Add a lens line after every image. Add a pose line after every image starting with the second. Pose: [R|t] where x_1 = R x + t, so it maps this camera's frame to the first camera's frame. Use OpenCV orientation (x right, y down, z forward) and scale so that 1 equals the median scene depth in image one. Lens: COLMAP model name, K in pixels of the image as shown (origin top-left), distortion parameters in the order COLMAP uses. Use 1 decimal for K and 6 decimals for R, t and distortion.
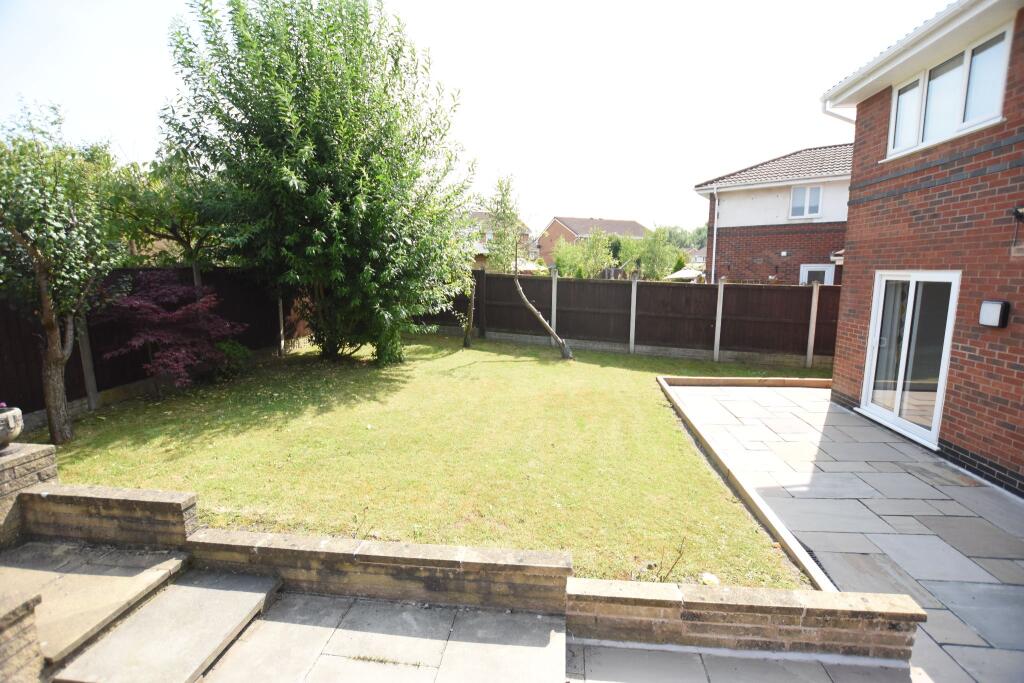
lens RADIAL K [[453.0, 0, 515.7], [0, 453.0, 339.5], [0, 0, 1]] dist [-0.022794, 0.008194]
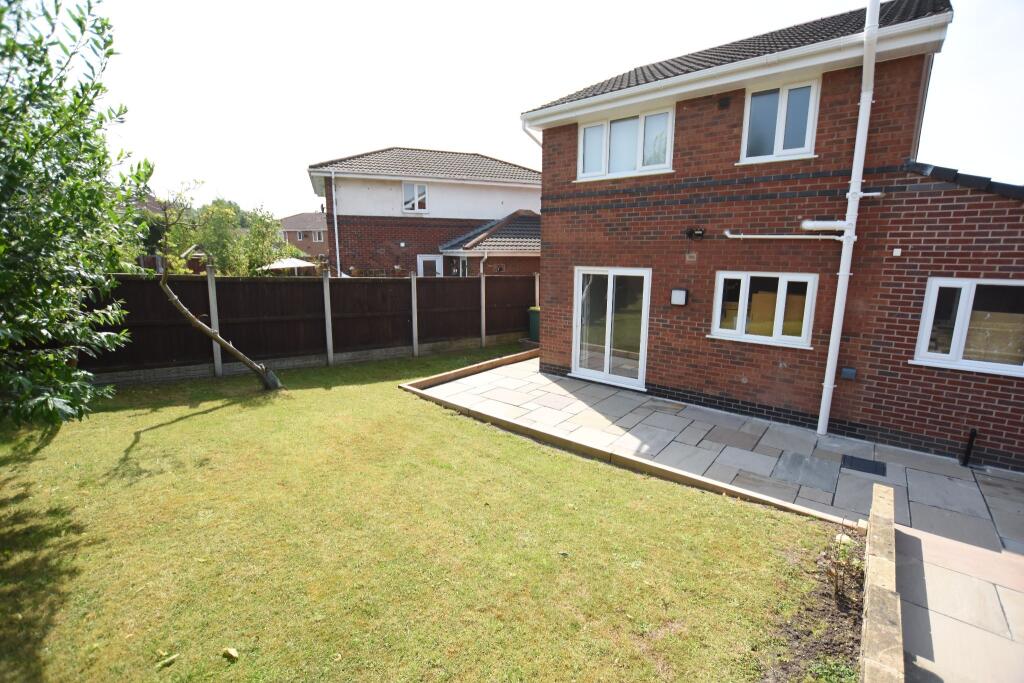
lens RADIAL K [[453.0, 0, 515.7], [0, 453.0, 339.5], [0, 0, 1]] dist [-0.022794, 0.008194]
pose [[0.545184, -0.147926, 0.825162, -0.407949], [0.118873, 0.988004, 0.098579, -0.097012], [-0.829846, 0.044346, 0.556228, 0.434461]]
